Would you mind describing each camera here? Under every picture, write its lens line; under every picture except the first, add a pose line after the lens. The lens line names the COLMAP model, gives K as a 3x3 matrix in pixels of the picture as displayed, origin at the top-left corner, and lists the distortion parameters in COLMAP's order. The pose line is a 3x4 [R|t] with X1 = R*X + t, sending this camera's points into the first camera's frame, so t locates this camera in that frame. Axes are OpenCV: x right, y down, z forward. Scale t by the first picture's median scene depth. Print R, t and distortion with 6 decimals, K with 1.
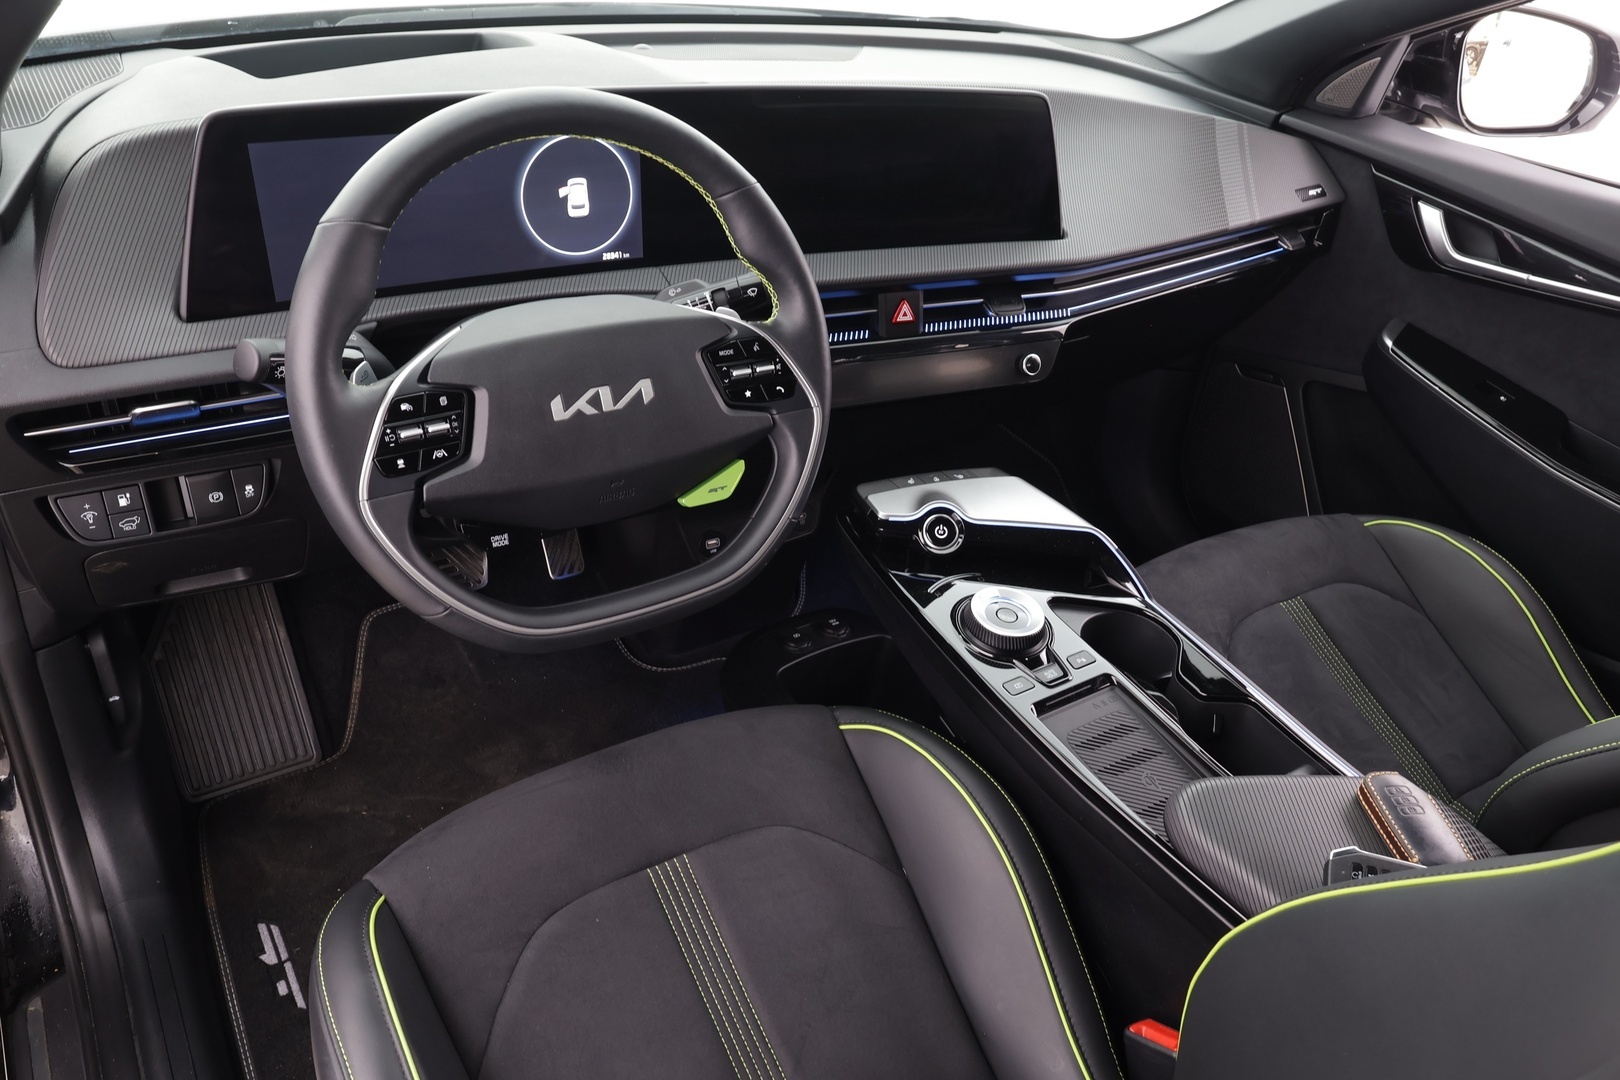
lens RADIAL K [[1184.2, 0, 812.3], [0, 1184.2, 538.7], [0, 0, 1]] dist [-0.002227, 0.003941]
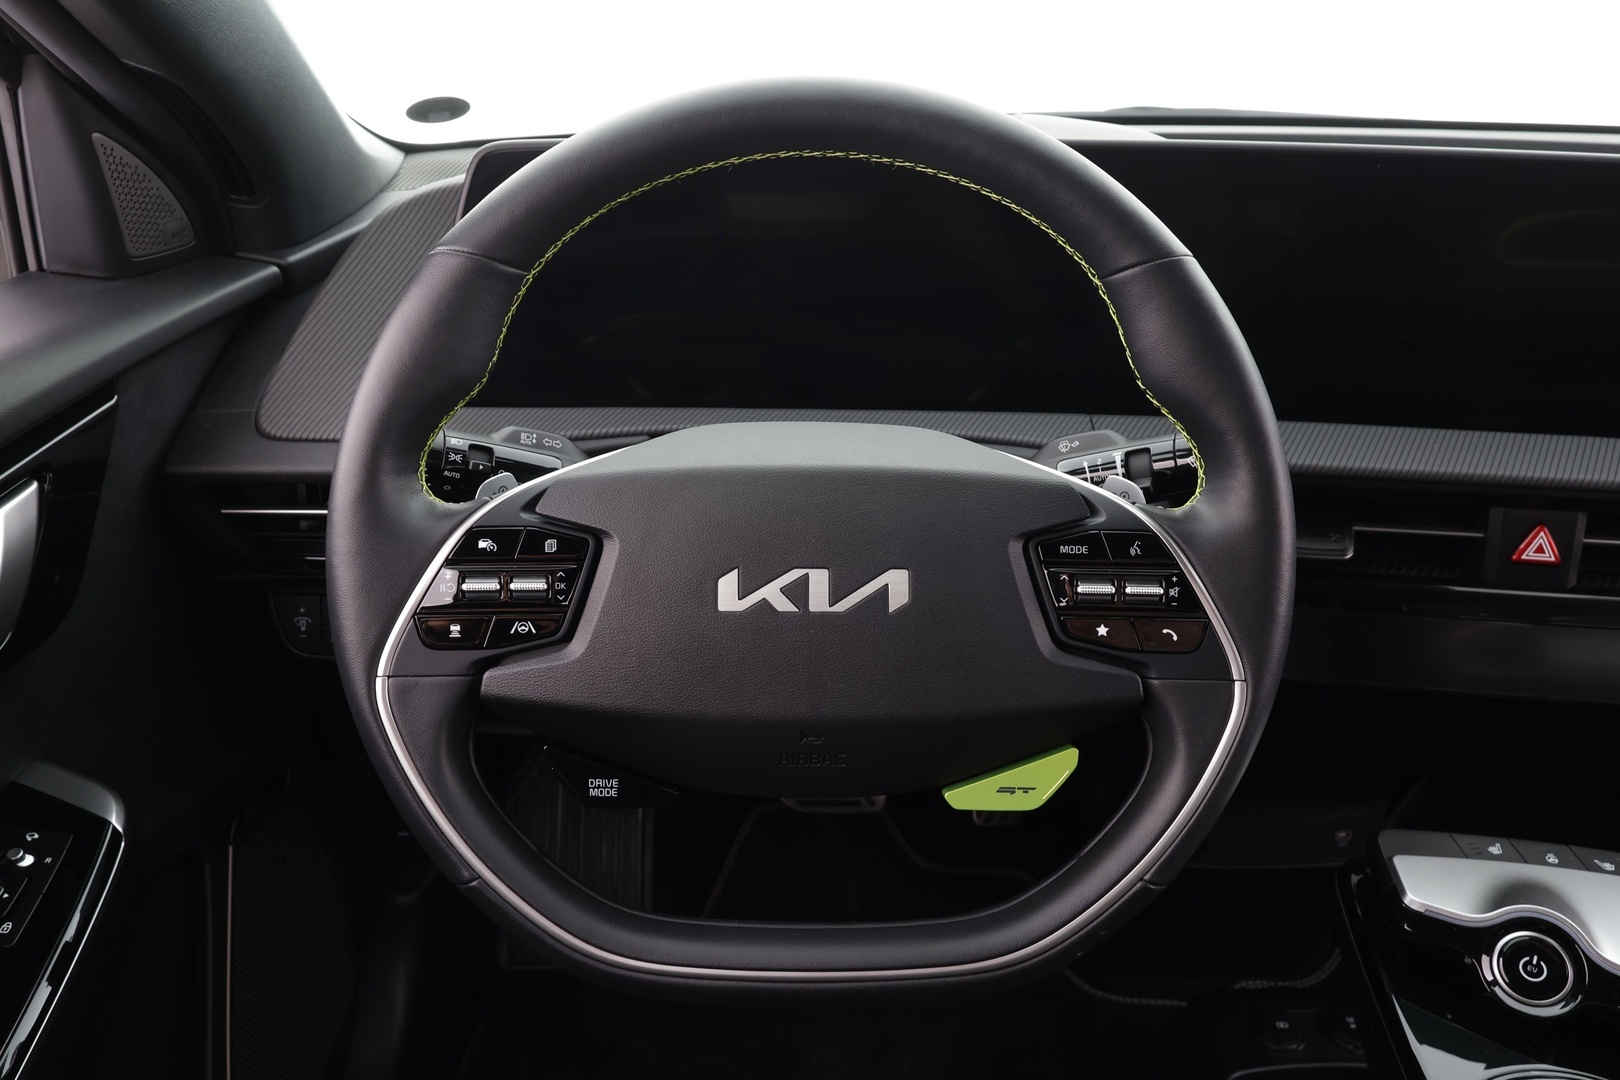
lens RADIAL K [[1184.2, 0, 815.1], [0, 1184.2, 537.4], [0, 0, 1]] dist [-0.002227, 0.003941]
pose [[0.836317, 0.150193, -0.527272, 0.104159], [-0.233590, 0.967698, -0.094853, -0.074452], [0.495994, 0.202493, 0.844385, 0.429361]]
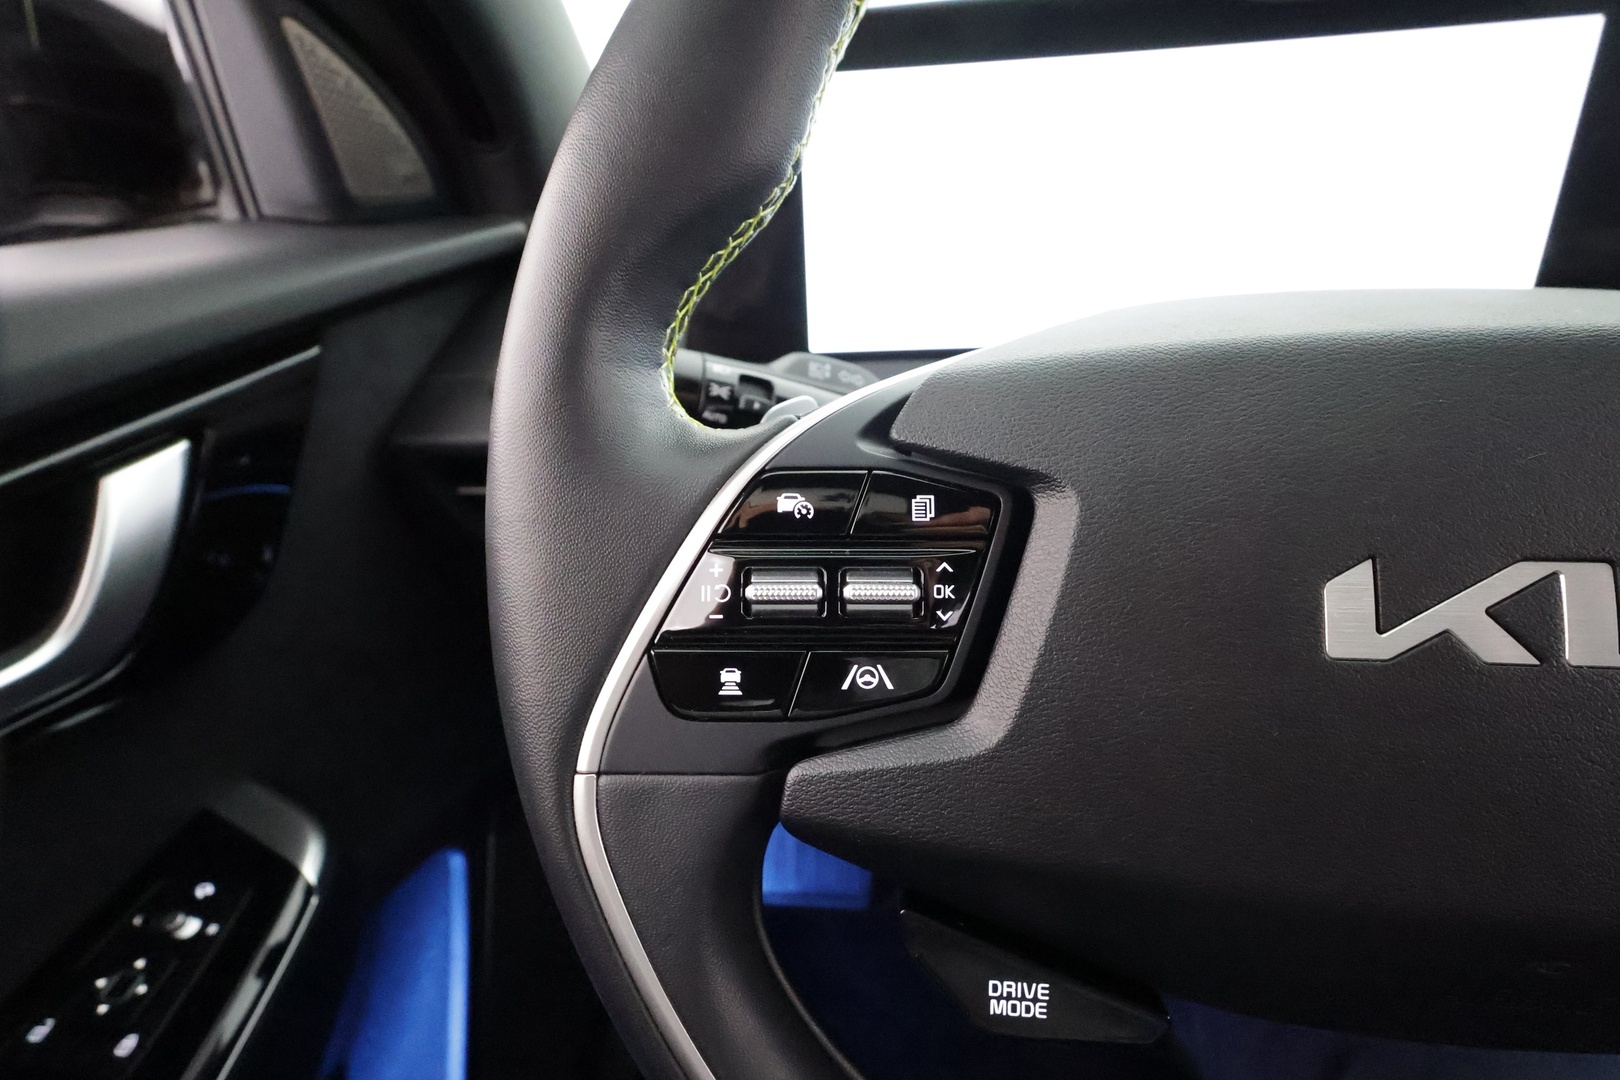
lens RADIAL K [[753.3, 0, 809.1], [0, 753.3, 563.7], [0, 0, 1]] dist [-0.011252, 0.000788]
pose [[0.745517, 0.168600, -0.644809, -0.165061], [-0.250227, 0.967505, -0.036333, -0.070237], [0.617730, 0.188435, 0.763480, 0.664610]]
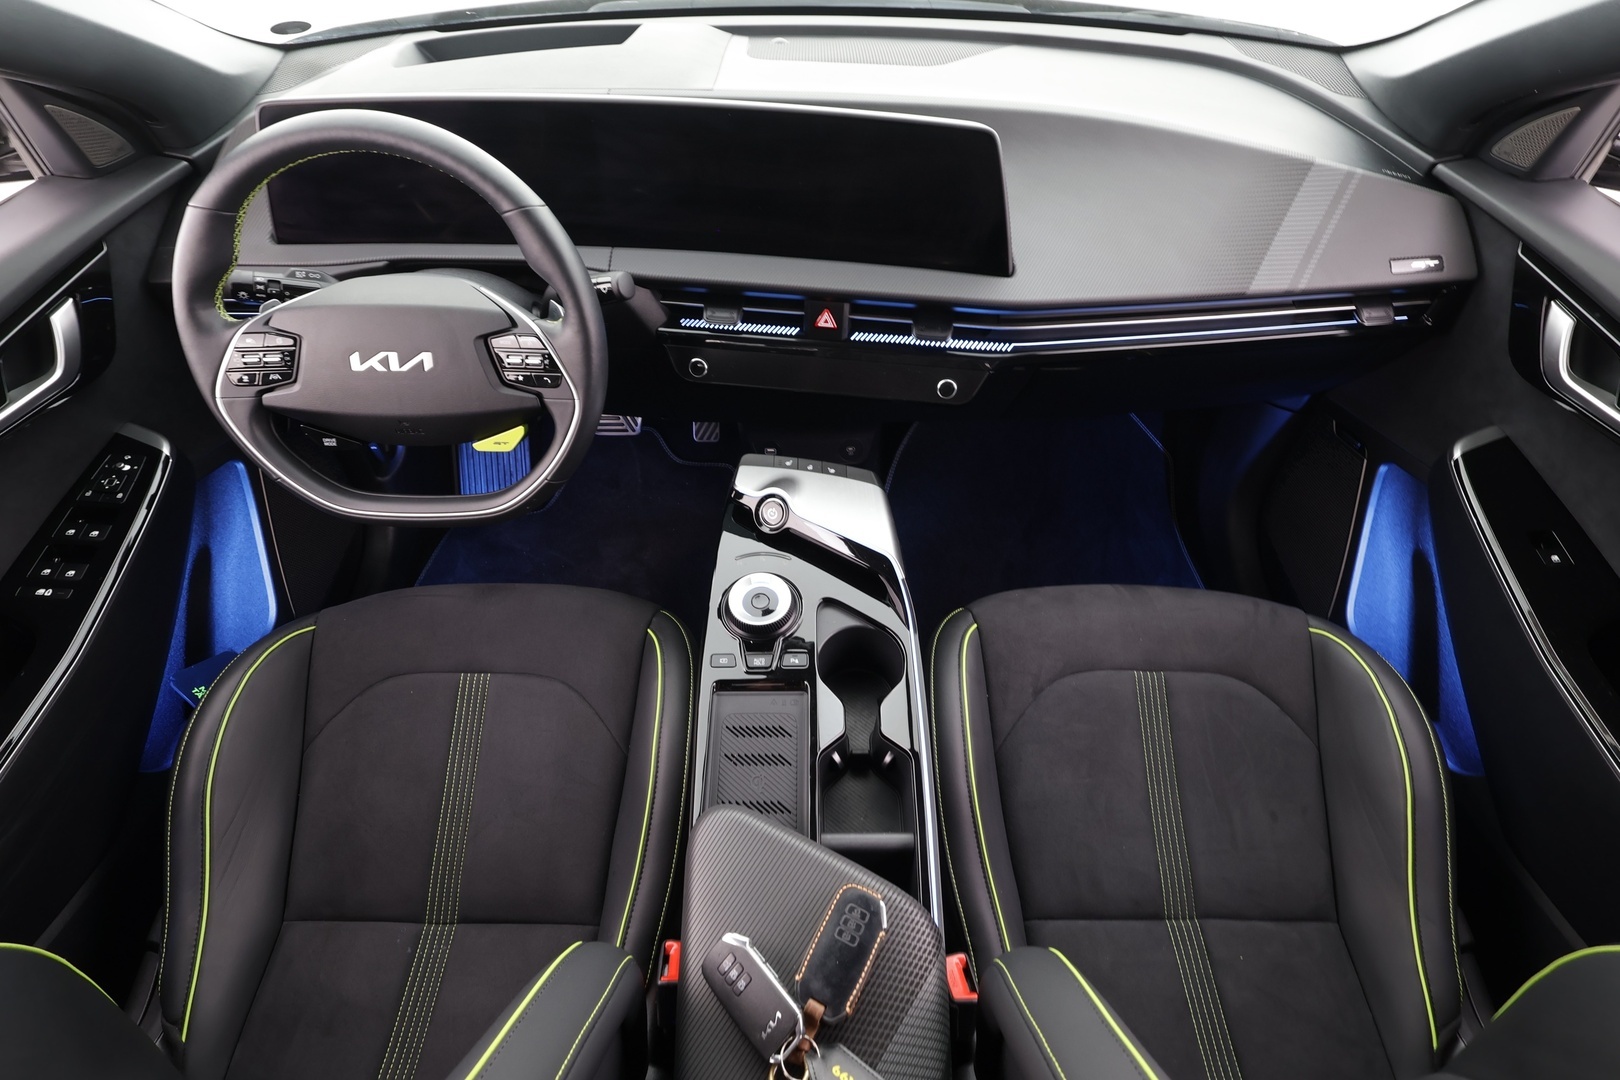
lens RADIAL K [[792.8, 0, 822.9], [0, 792.8, 540.1], [0, 0, 1]] dist [-0.002440, 0.000505]
pose [[0.830335, 0.340838, -0.440877, 0.590539], [-0.234168, 0.931313, 0.278965, -0.248998], [0.505676, -0.128395, 0.853116, 0.380218]]
